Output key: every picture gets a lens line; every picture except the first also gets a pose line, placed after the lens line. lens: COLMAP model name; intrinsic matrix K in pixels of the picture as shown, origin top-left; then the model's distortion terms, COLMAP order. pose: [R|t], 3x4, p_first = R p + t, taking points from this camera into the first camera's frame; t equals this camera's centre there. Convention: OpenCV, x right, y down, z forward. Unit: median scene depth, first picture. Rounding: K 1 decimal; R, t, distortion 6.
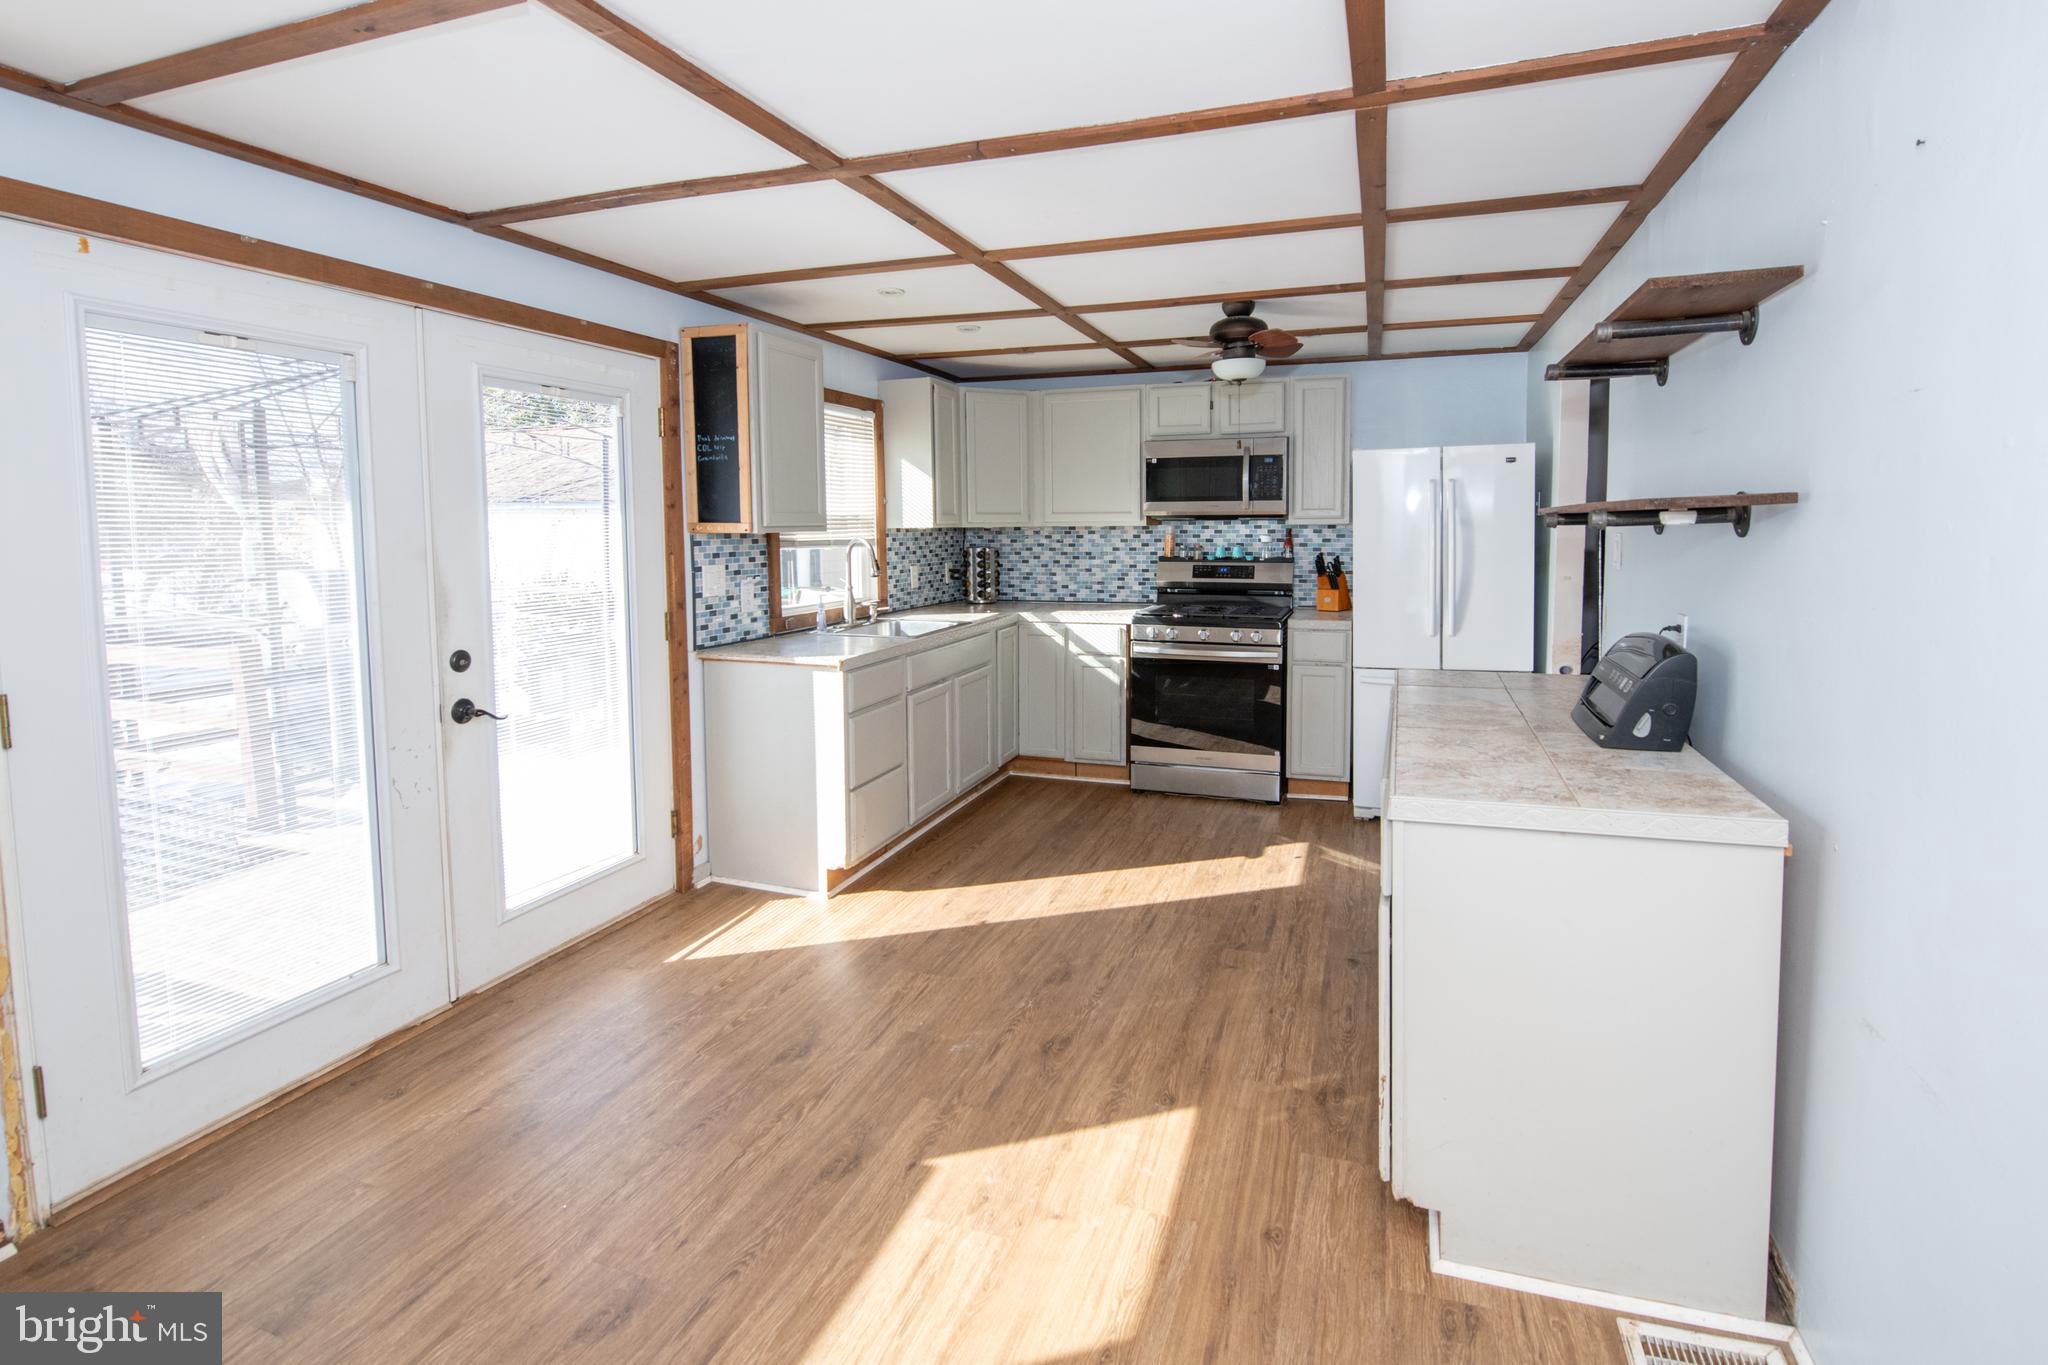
lens RADIAL K [[862.2, 0, 1051.5], [0, 862.2, 599.9], [0, 0, 1]] dist [-0.012919, -0.002640]
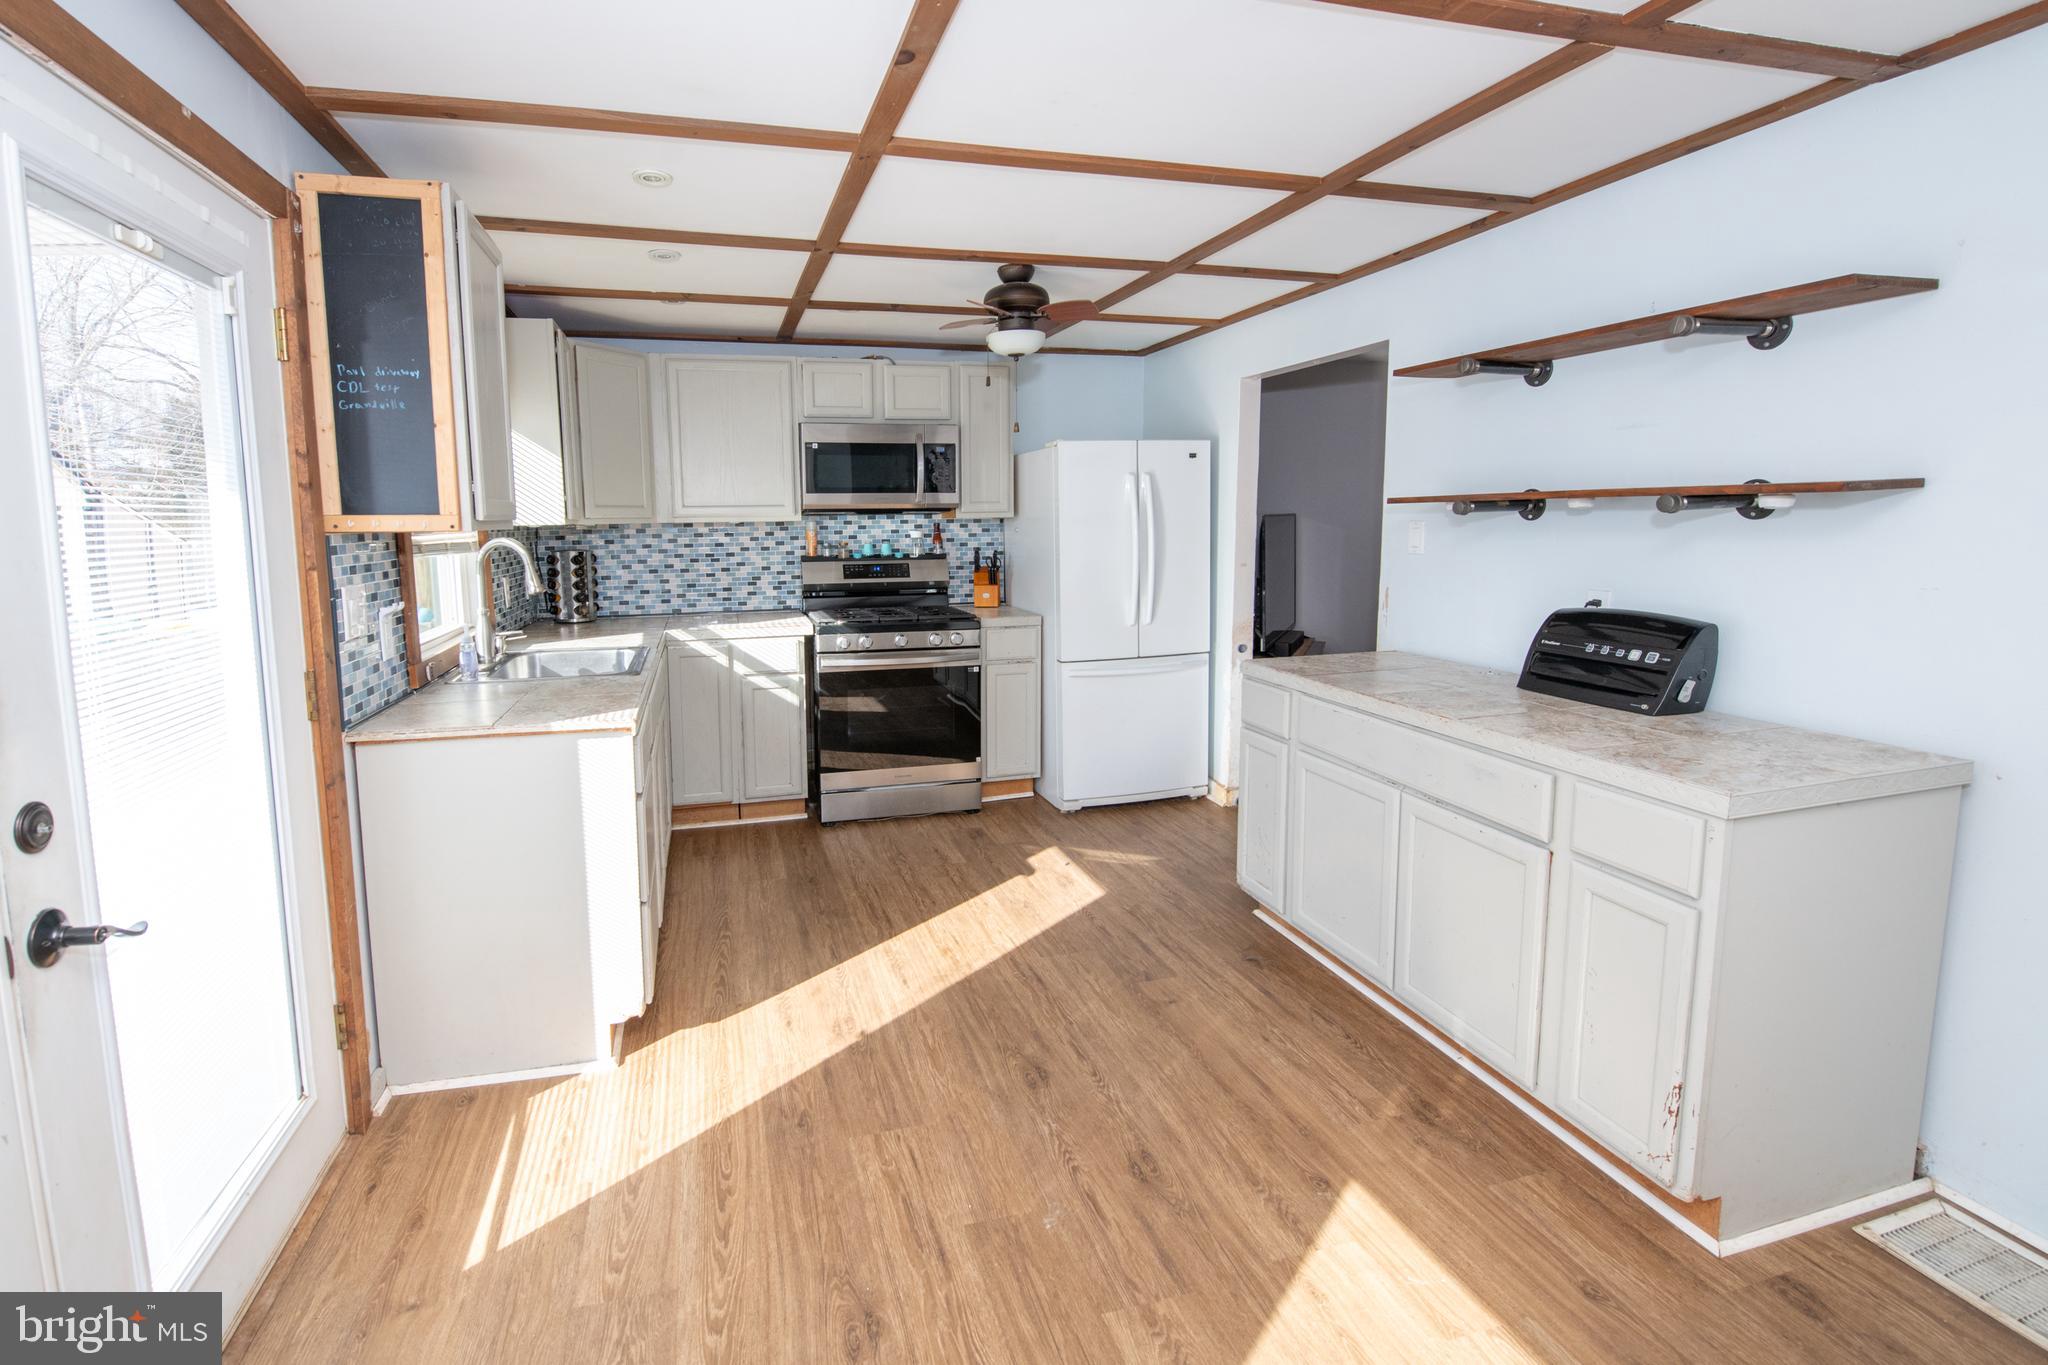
lens RADIAL K [[862.2, 0, 881.6], [0, 862.2, 631.6], [0, 0, 1]] dist [-0.012919, -0.002640]
pose [[0.861410, -0.069475, 0.503135, -0.382305], [0.051384, 0.997439, 0.049758, -0.019788], [-0.505304, -0.017009, 0.862774, 0.298105]]
